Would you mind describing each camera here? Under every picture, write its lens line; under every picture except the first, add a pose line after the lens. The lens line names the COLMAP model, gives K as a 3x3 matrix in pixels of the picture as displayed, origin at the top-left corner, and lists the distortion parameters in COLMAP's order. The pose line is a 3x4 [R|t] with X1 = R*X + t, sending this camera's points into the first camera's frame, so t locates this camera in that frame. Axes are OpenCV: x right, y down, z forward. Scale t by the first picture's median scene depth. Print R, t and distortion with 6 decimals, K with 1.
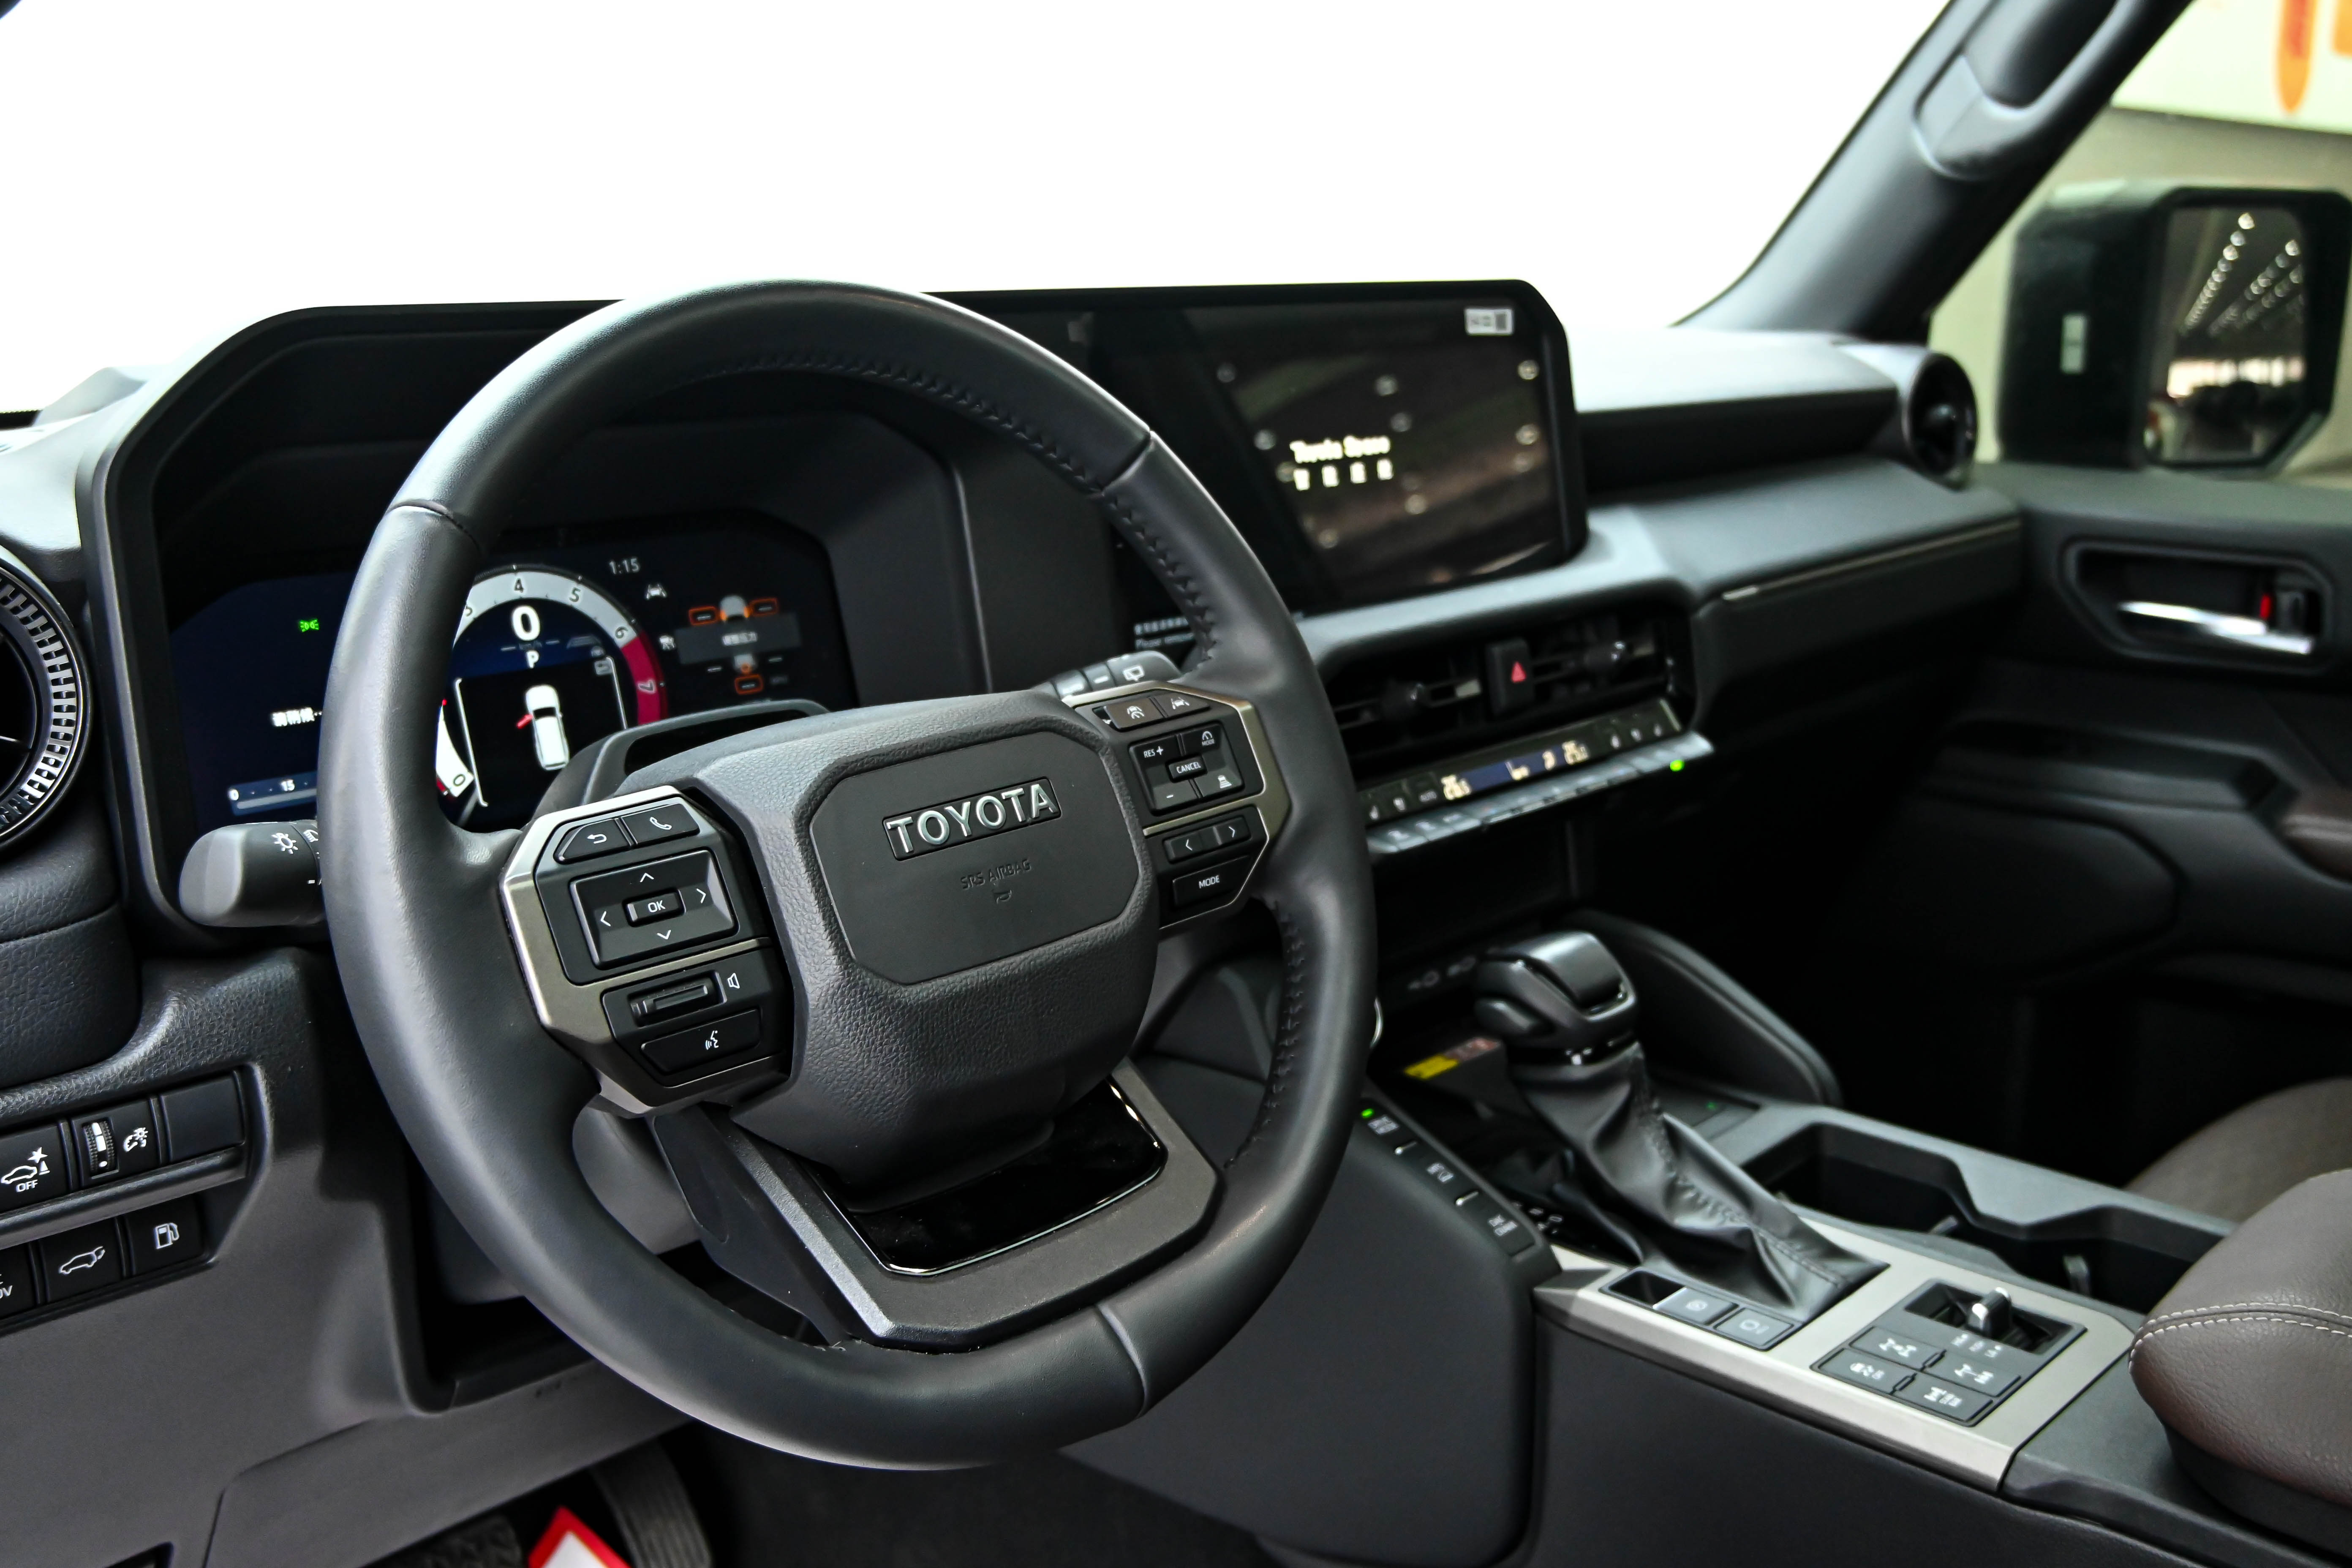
lens RADIAL K [[2197.8, 0, 1167.6], [0, 2197.8, 778.2], [0, 0, 1]] dist [-0.000937, 0.000000]
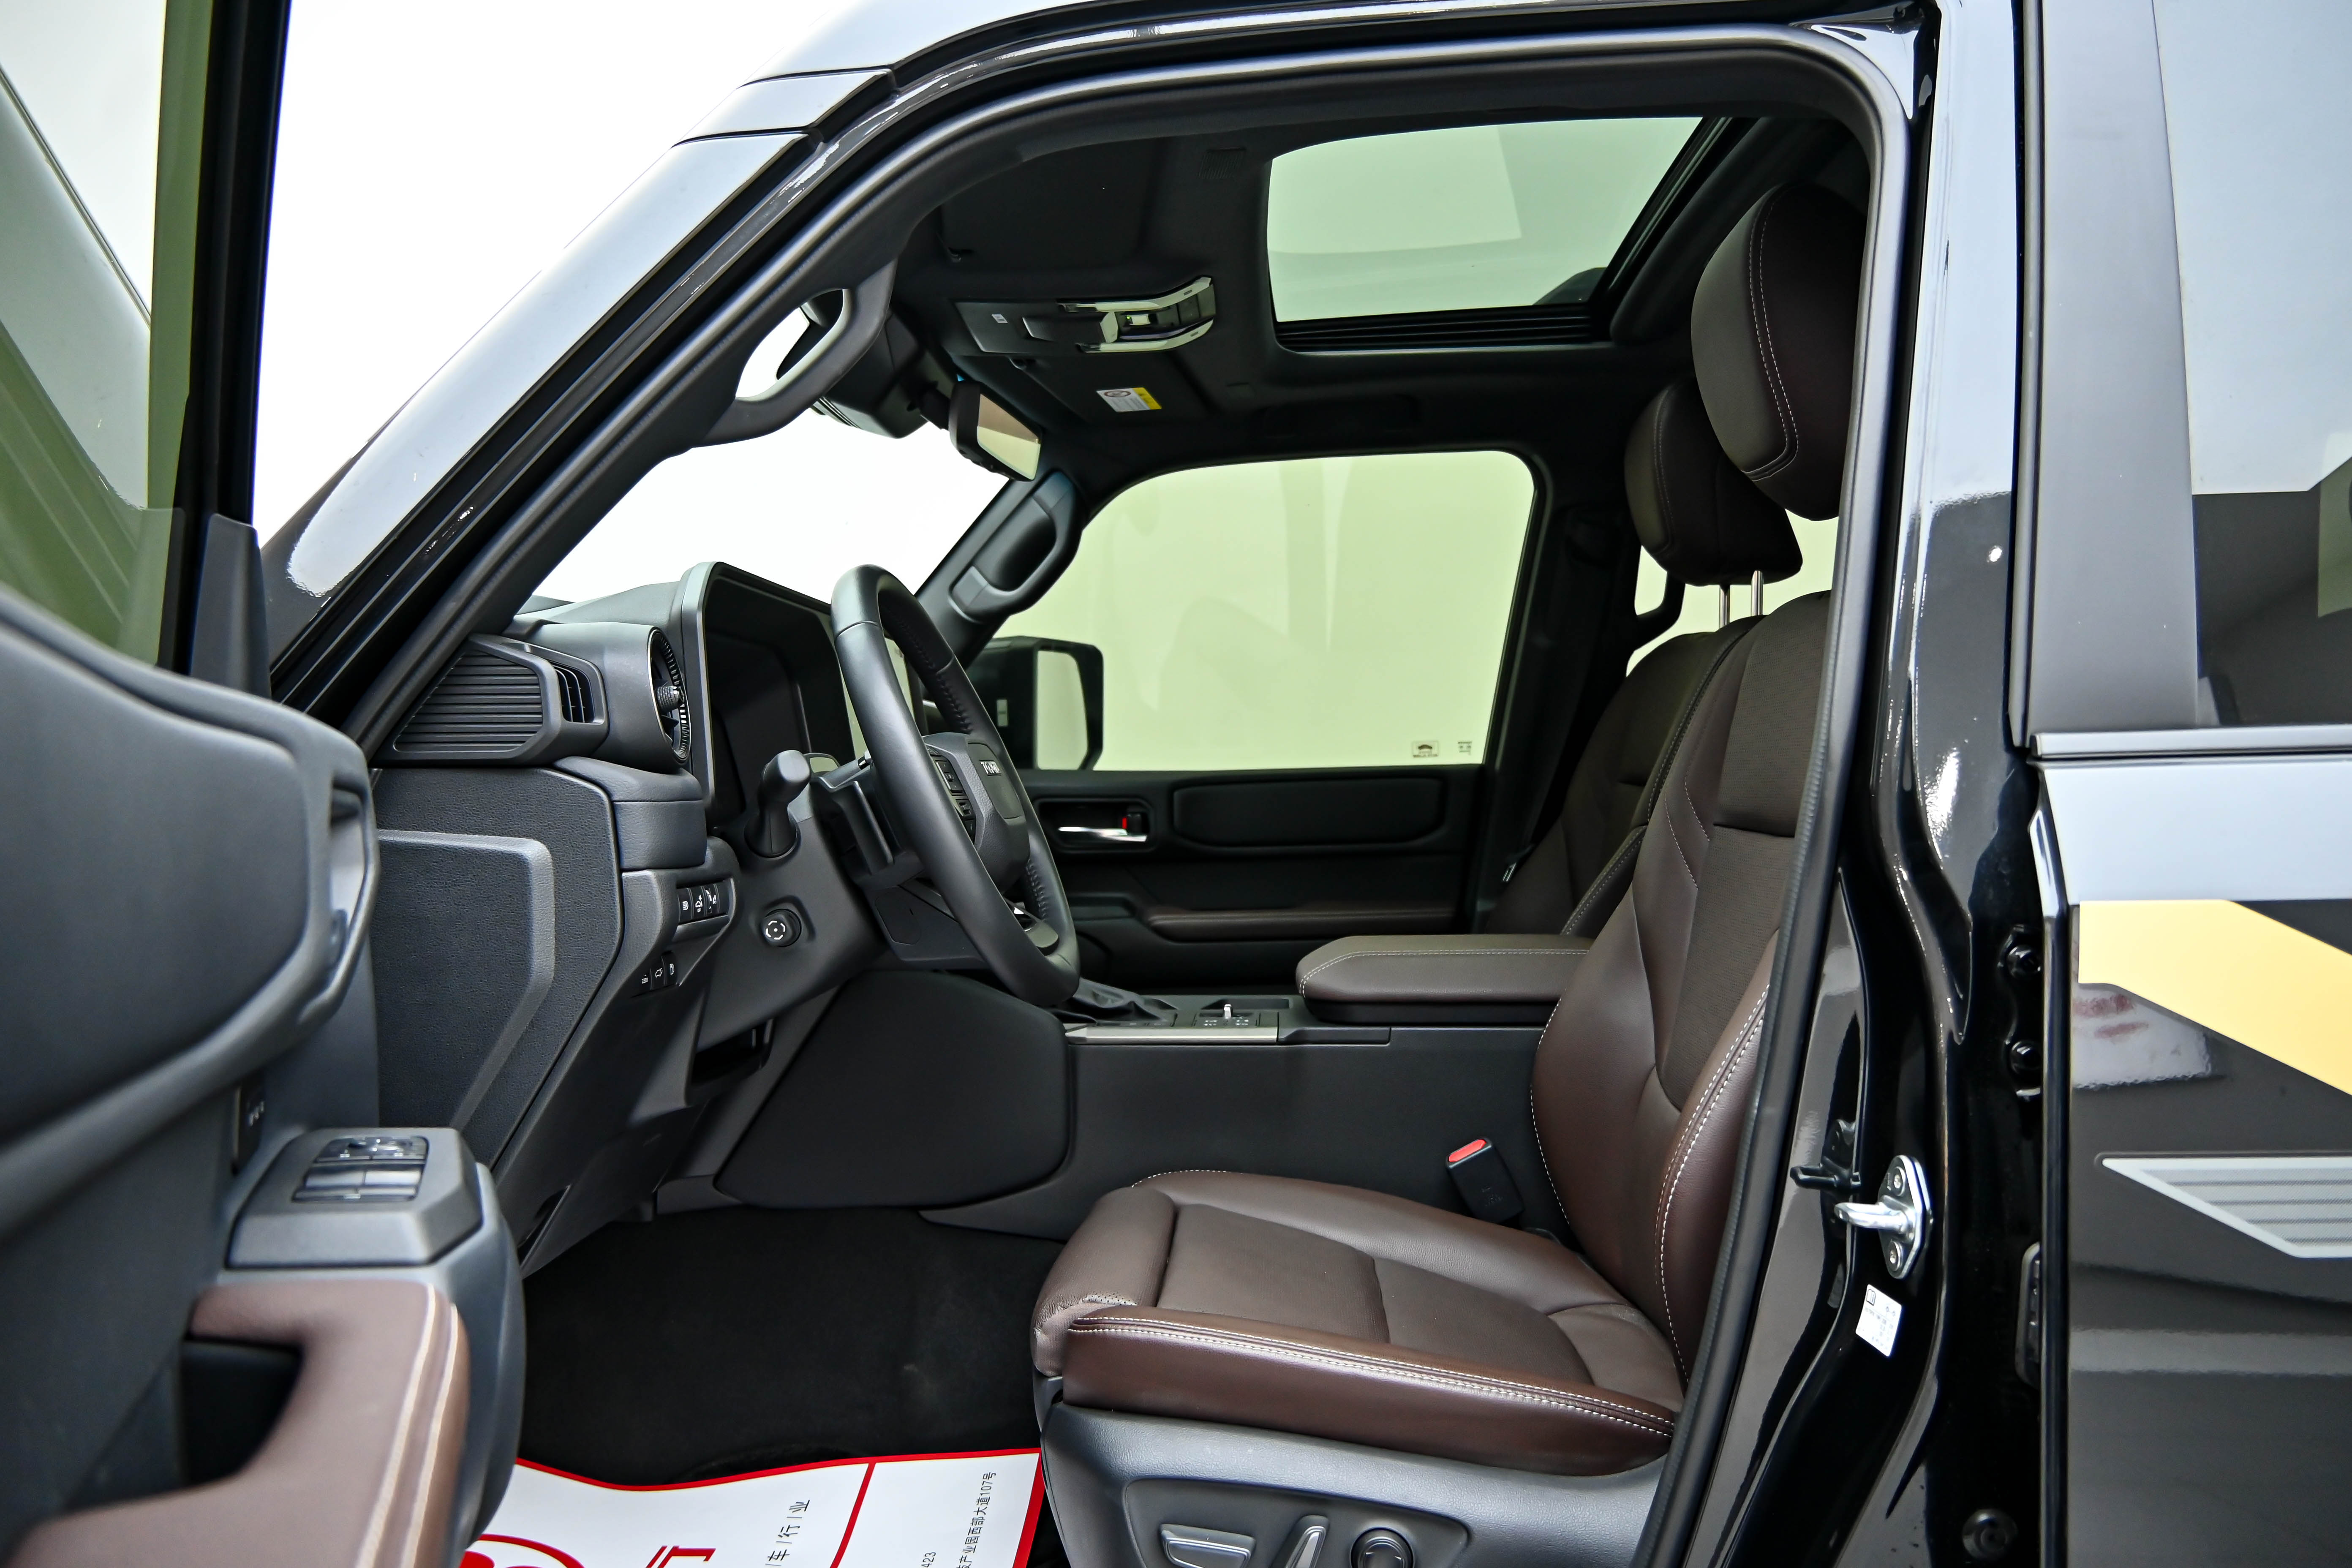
lens RADIAL K [[1771.9, 0, 1181.4], [0, 1771.9, 790.2], [0, 0, 1]] dist [0.018285, 0.005438]
pose [[0.753767, -0.008561, 0.657086, -0.961412], [0.165045, 0.970331, -0.176686, 0.334372], [-0.636078, 0.241629, 0.732817, -0.494847]]
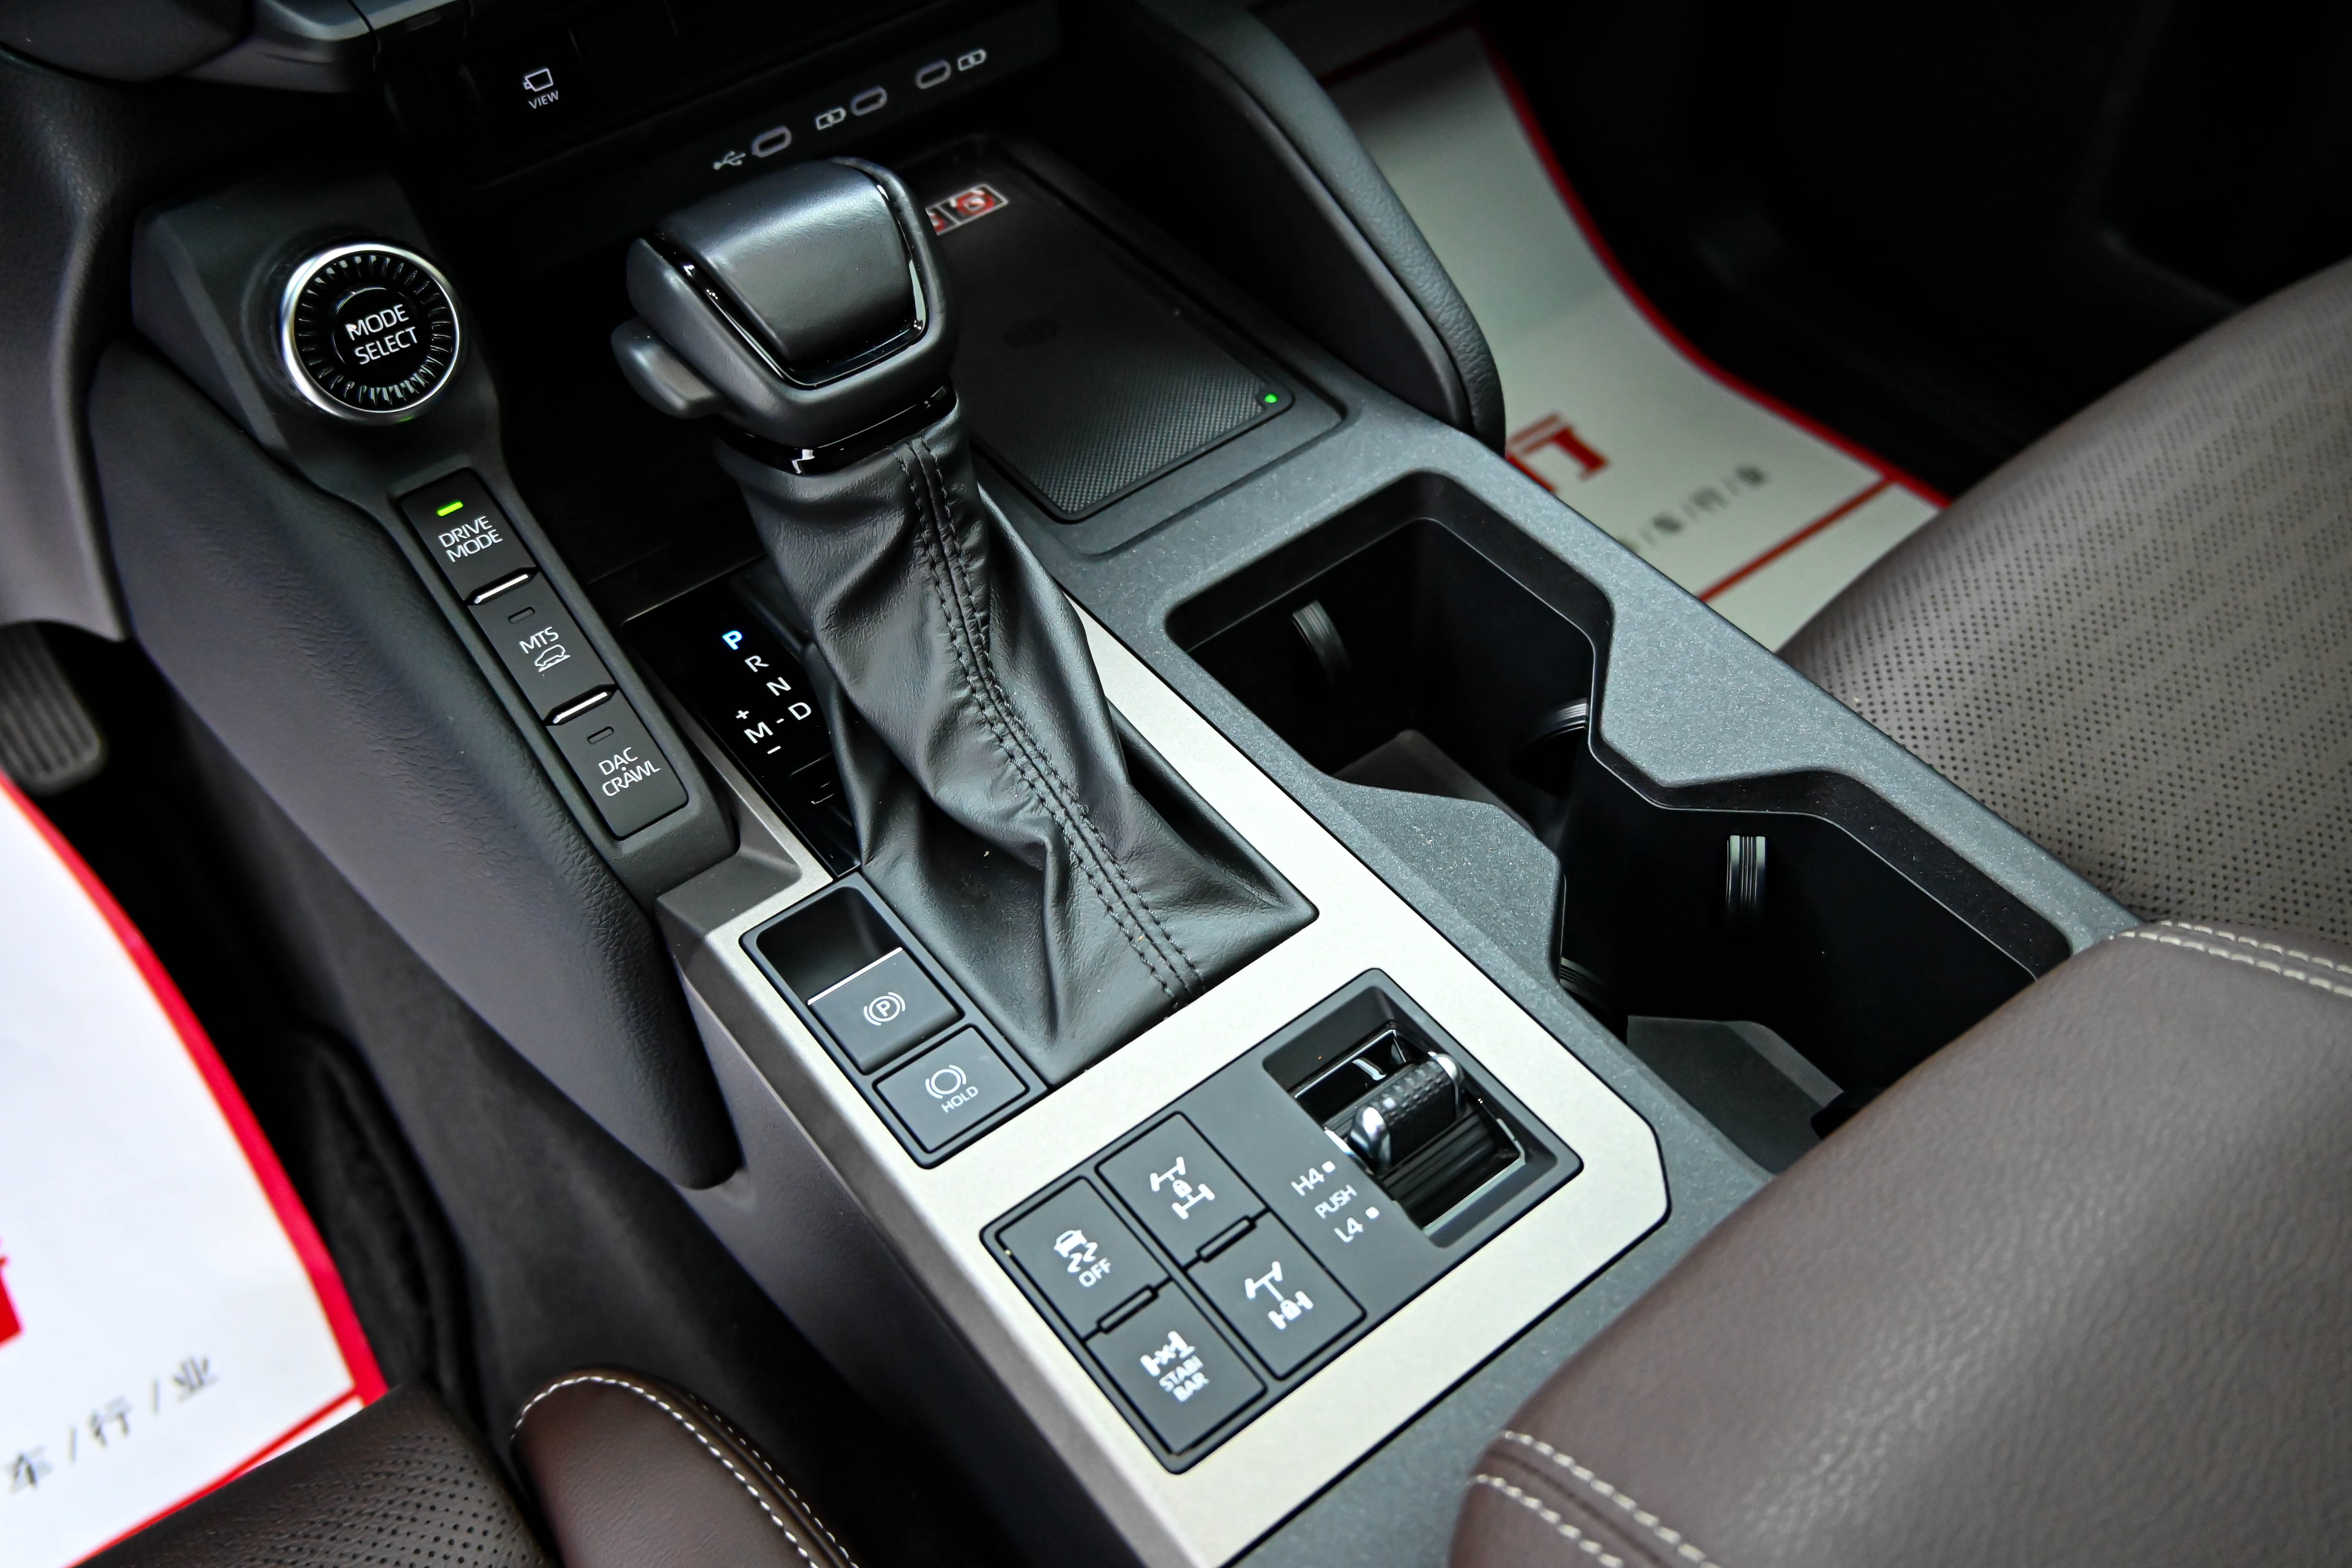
lens RADIAL K [[2126.3, 0, 1168.7], [0, 2126.3, 775.2], [0, 0, 1]] dist [-0.018698, -0.001161]
pose [[0.989929, 0.092461, -0.107197, 0.363639], [-0.014145, 0.818051, 0.574971, -0.106134], [0.140855, -0.567665, 0.811121, 0.629563]]
